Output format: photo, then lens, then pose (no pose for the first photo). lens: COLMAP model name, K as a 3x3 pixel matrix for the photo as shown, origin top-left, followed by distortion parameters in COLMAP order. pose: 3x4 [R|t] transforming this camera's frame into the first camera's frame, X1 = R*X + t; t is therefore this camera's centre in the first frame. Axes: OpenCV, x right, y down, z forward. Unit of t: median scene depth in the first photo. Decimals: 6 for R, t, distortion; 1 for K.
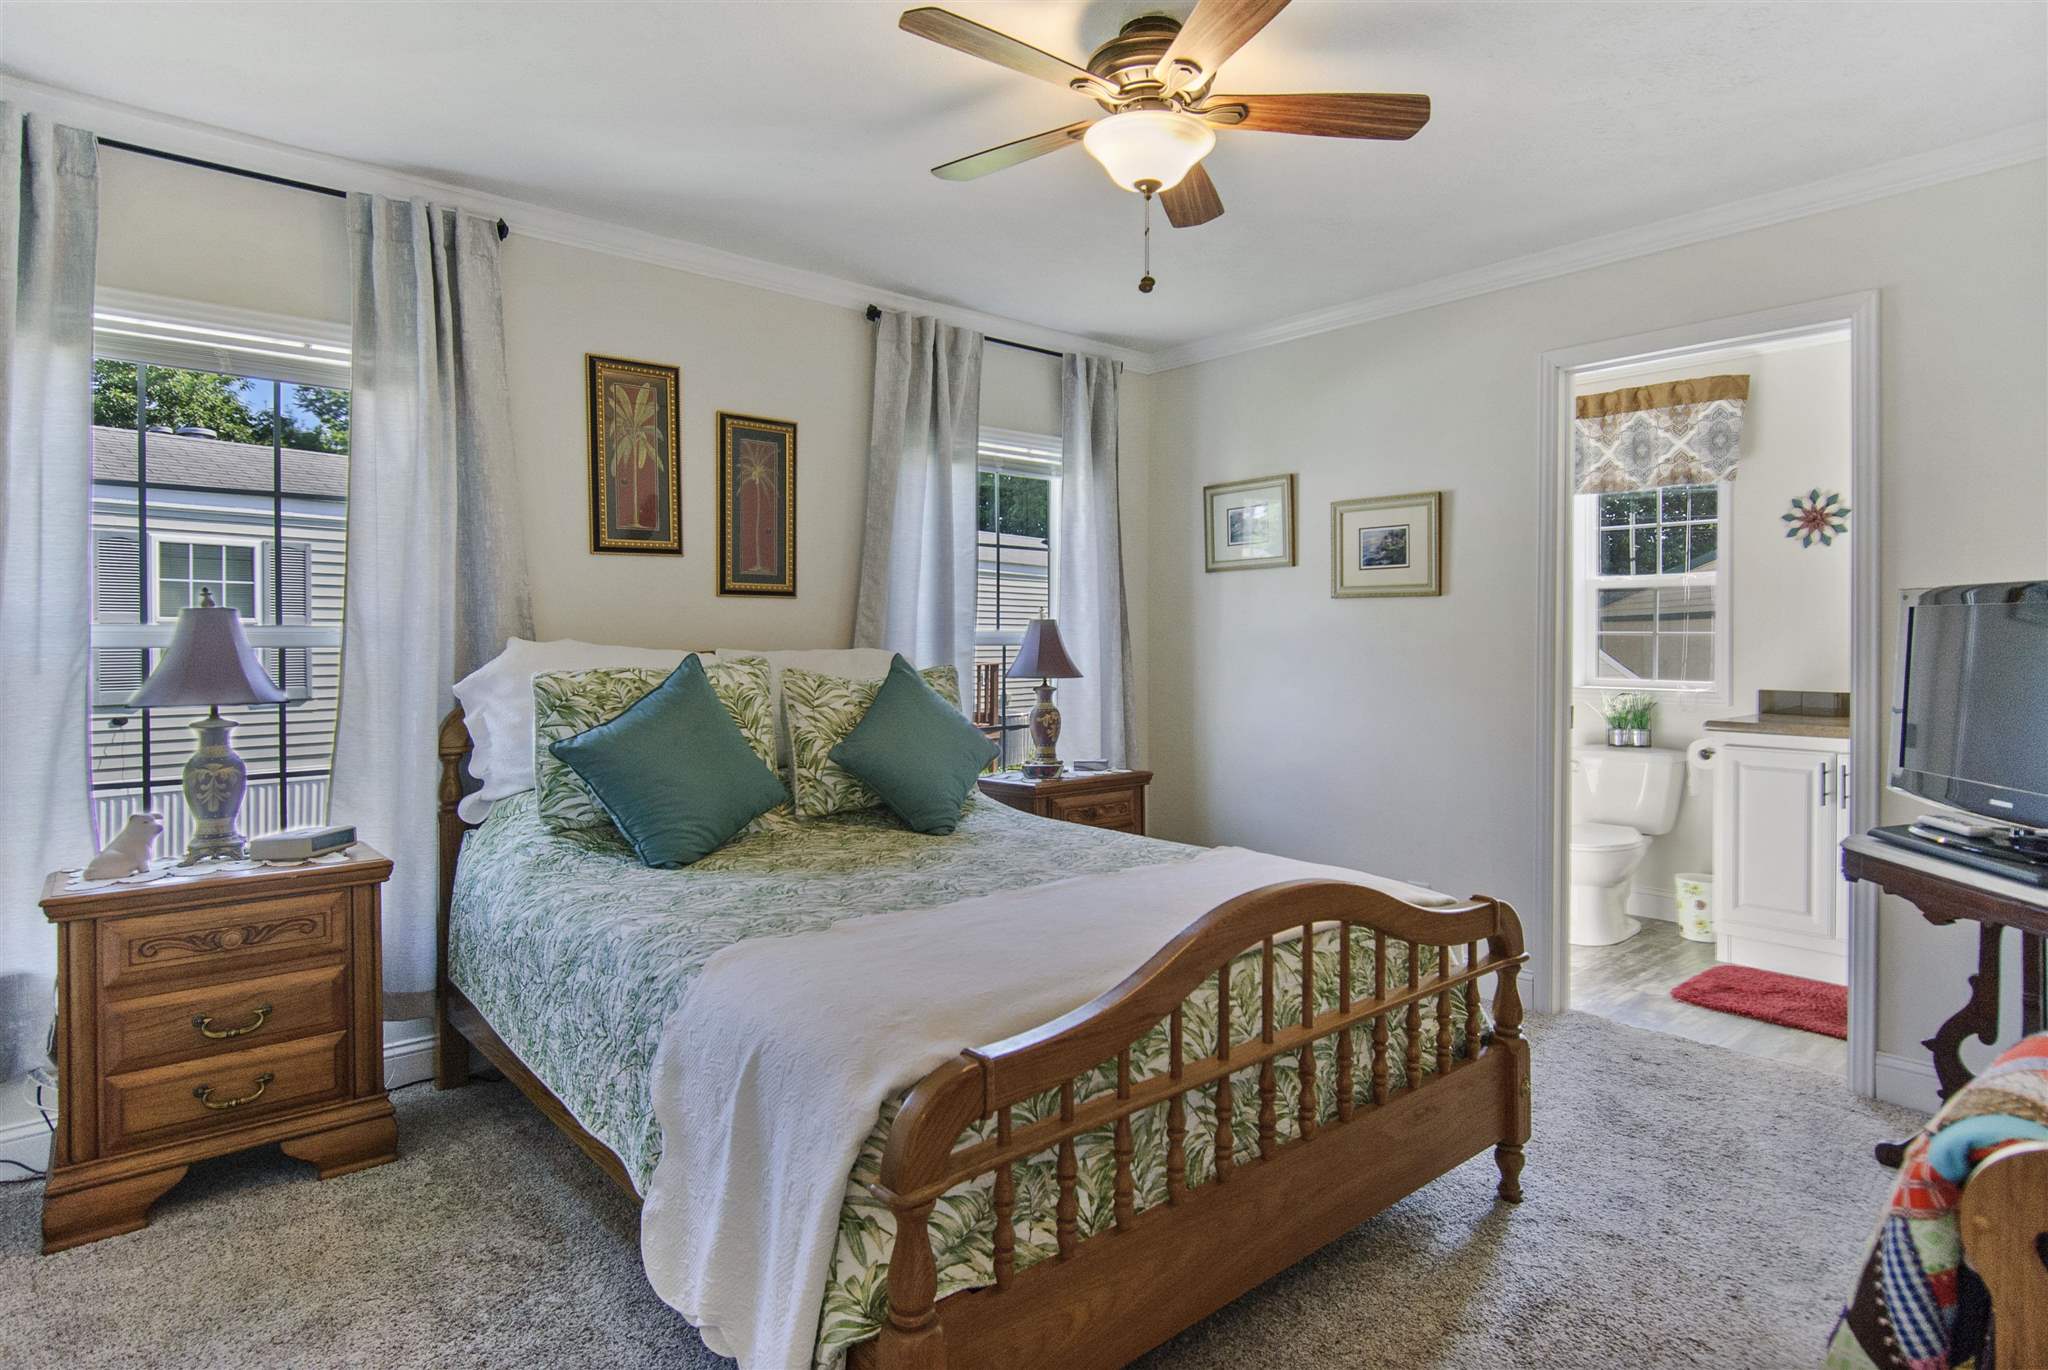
lens RADIAL K [[1106.8, 0, 1028.7], [0, 1106.8, 662.7], [0, 0, 1]] dist [-0.003057, -0.001690]
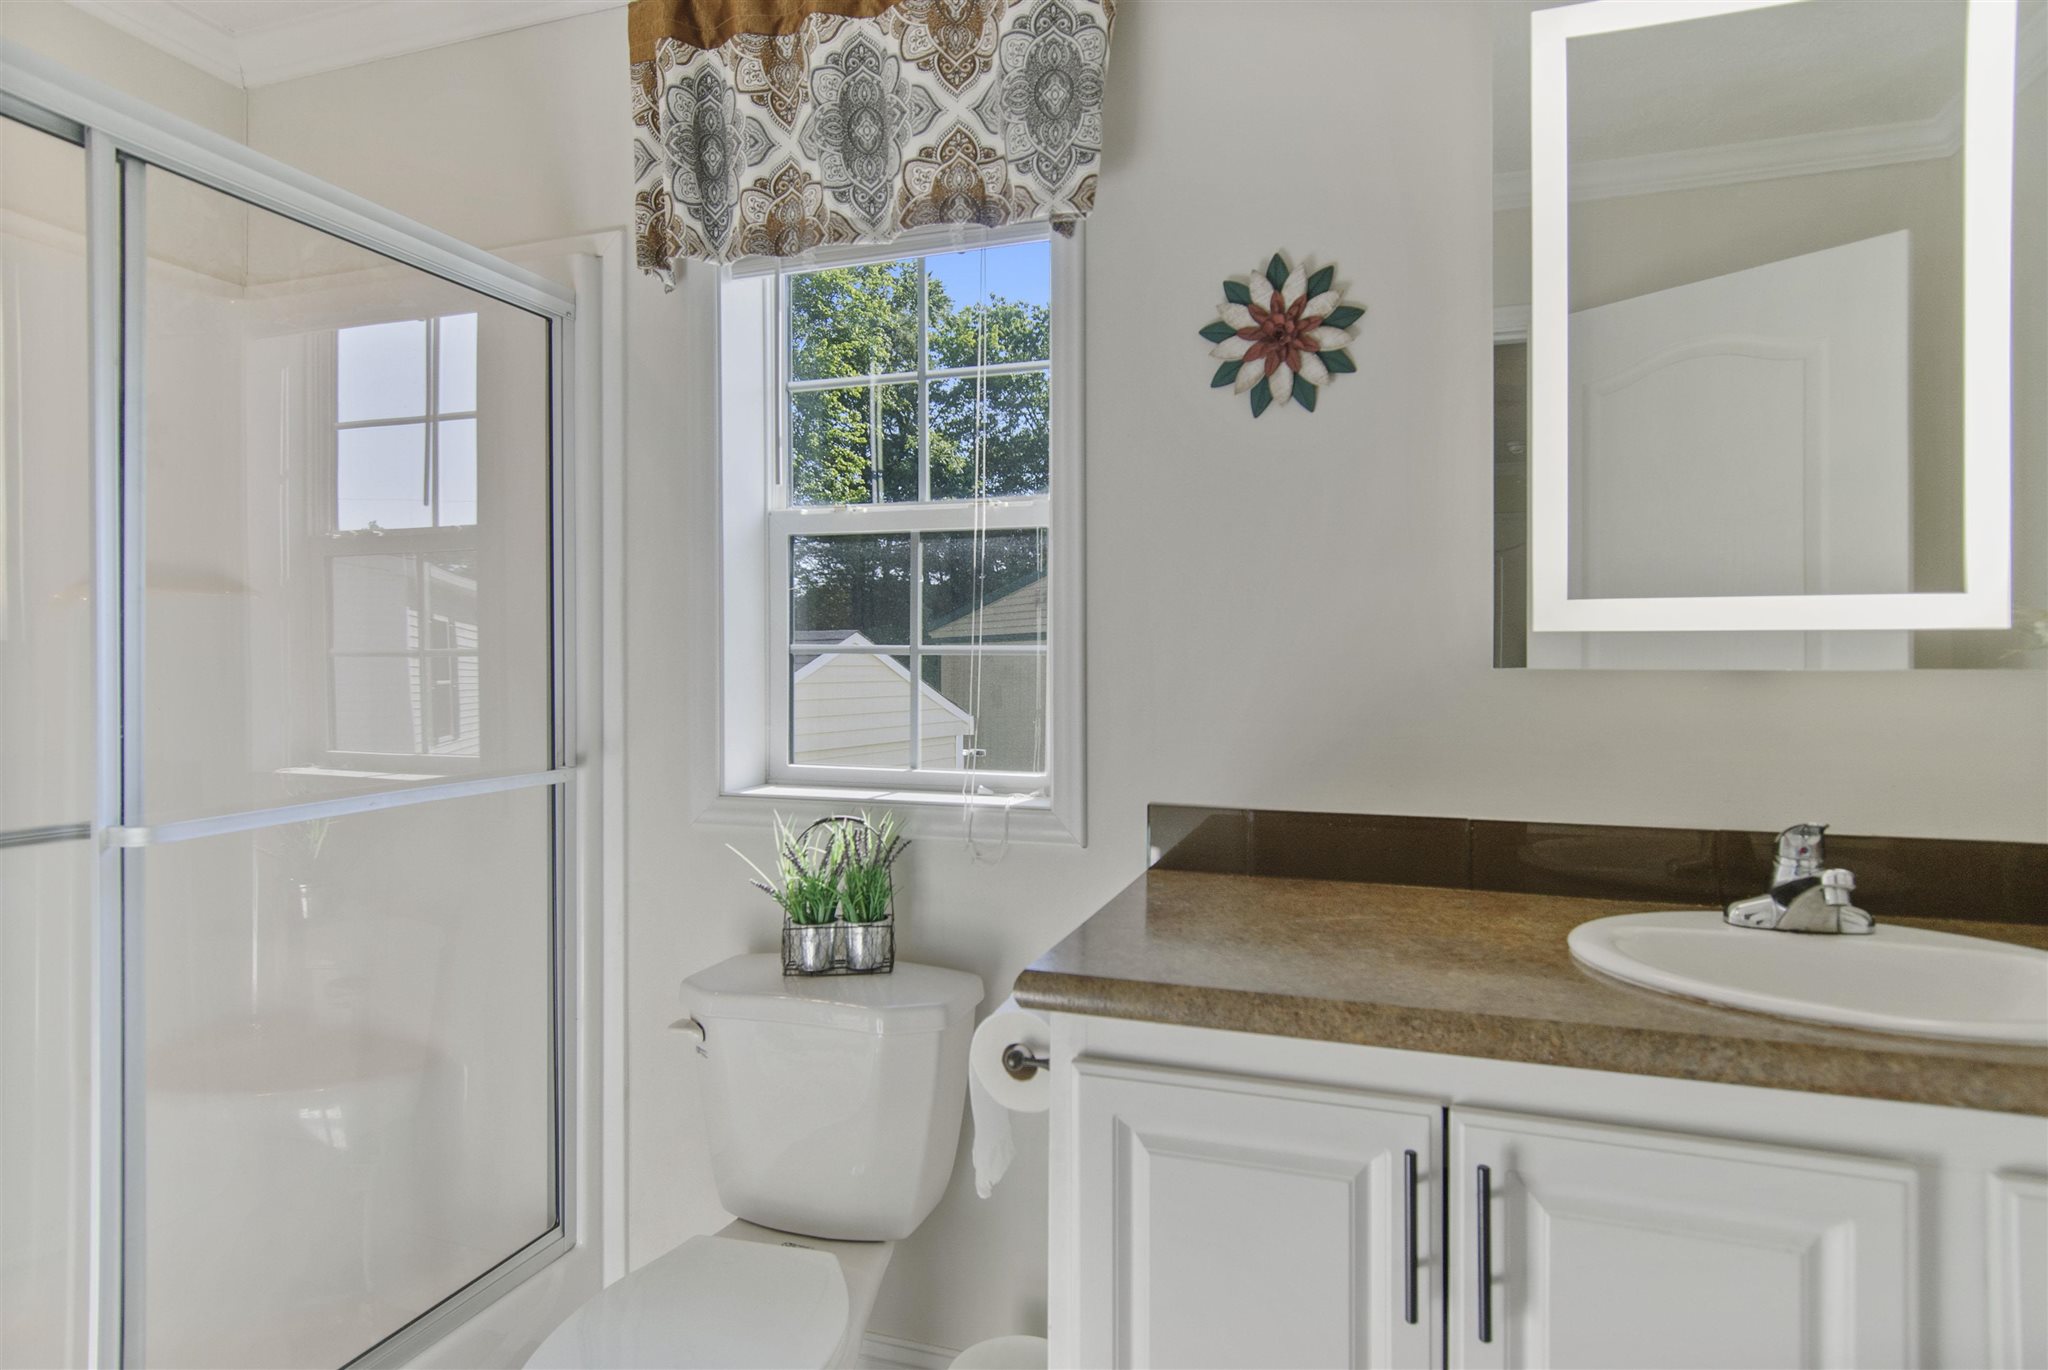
lens RADIAL K [[1106.8, 0, 1022.8], [0, 1106.8, 681.6], [0, 0, 1]] dist [-0.003057, -0.001690]
pose [[0.859828, -0.001287, 0.510582, 0.429273], [0.006536, 0.999943, -0.008485, -0.013409], [-0.510542, 0.010633, 0.859787, 0.692104]]
